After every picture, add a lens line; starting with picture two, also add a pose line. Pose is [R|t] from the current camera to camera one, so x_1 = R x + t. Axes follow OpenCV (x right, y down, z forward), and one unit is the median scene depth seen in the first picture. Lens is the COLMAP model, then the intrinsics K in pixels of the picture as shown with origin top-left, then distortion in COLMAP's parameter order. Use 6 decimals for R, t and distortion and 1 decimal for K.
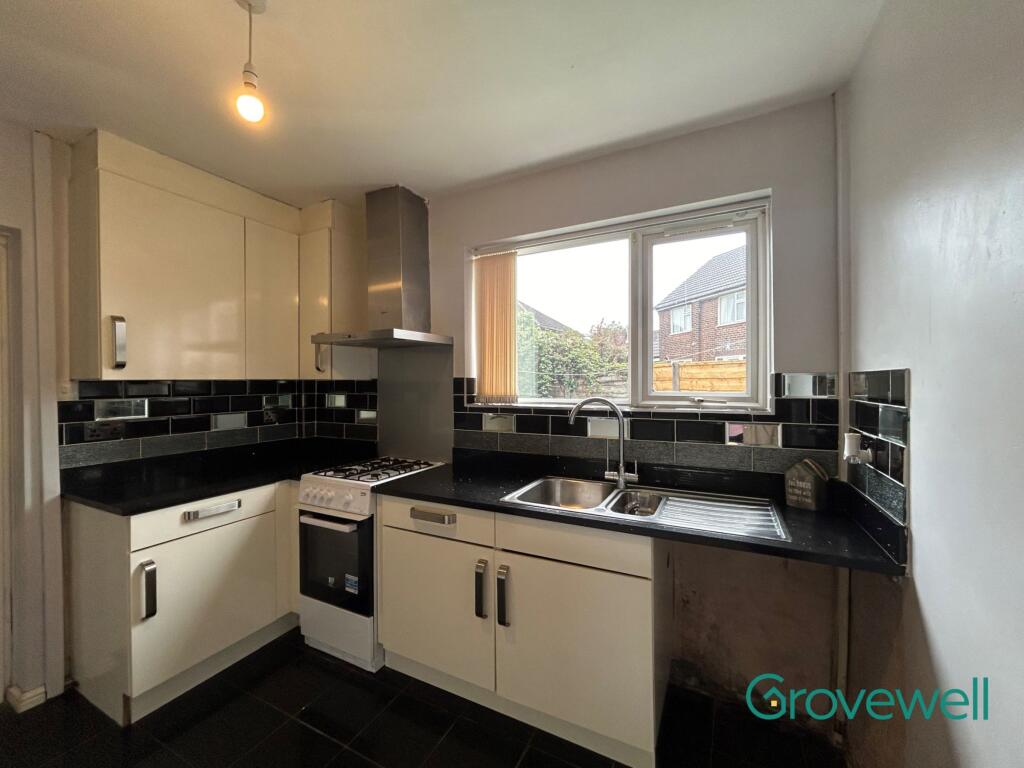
lens RADIAL K [[414.3, 0, 513.9], [0, 414.3, 383.1], [0, 0, 1]] dist [-0.004411, 0.001560]
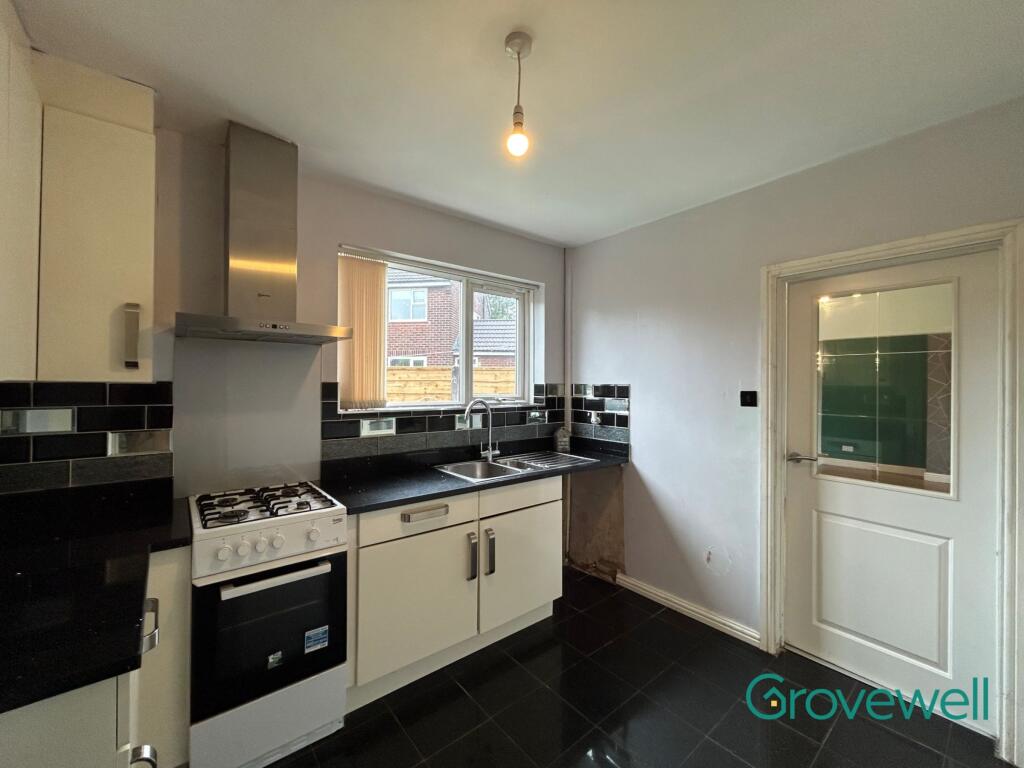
lens RADIAL K [[414.3, 0, 512.1], [0, 414.3, 382.4], [0, 0, 1]] dist [-0.004411, 0.001560]
pose [[0.405094, 0.013146, 0.914180, -0.962319], [-0.005063, 0.999914, -0.012136, -0.004964], [-0.914261, 0.000287, 0.405126, 0.323377]]
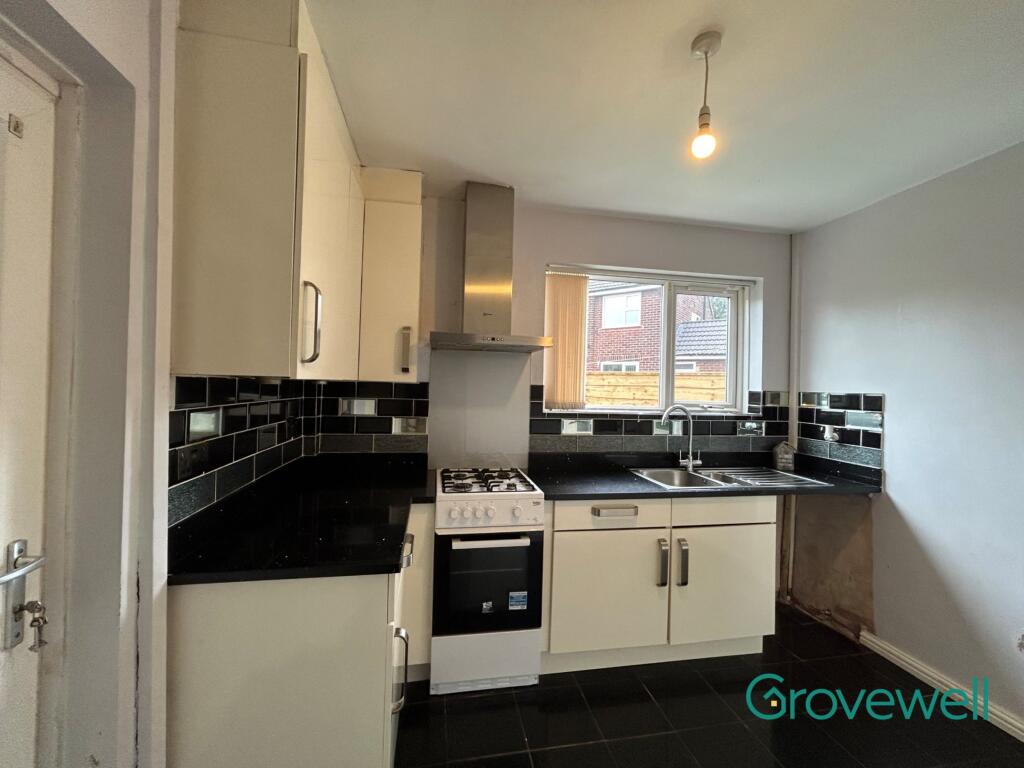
lens RADIAL K [[414.3, 0, 514.0], [0, 414.3, 382.9], [0, 0, 1]] dist [-0.004411, 0.001560]
pose [[0.794915, 0.032035, 0.605875, -0.977784], [-0.029591, 0.999464, -0.014023, -0.002555], [-0.605999, -0.006781, 0.795436, 0.246420]]
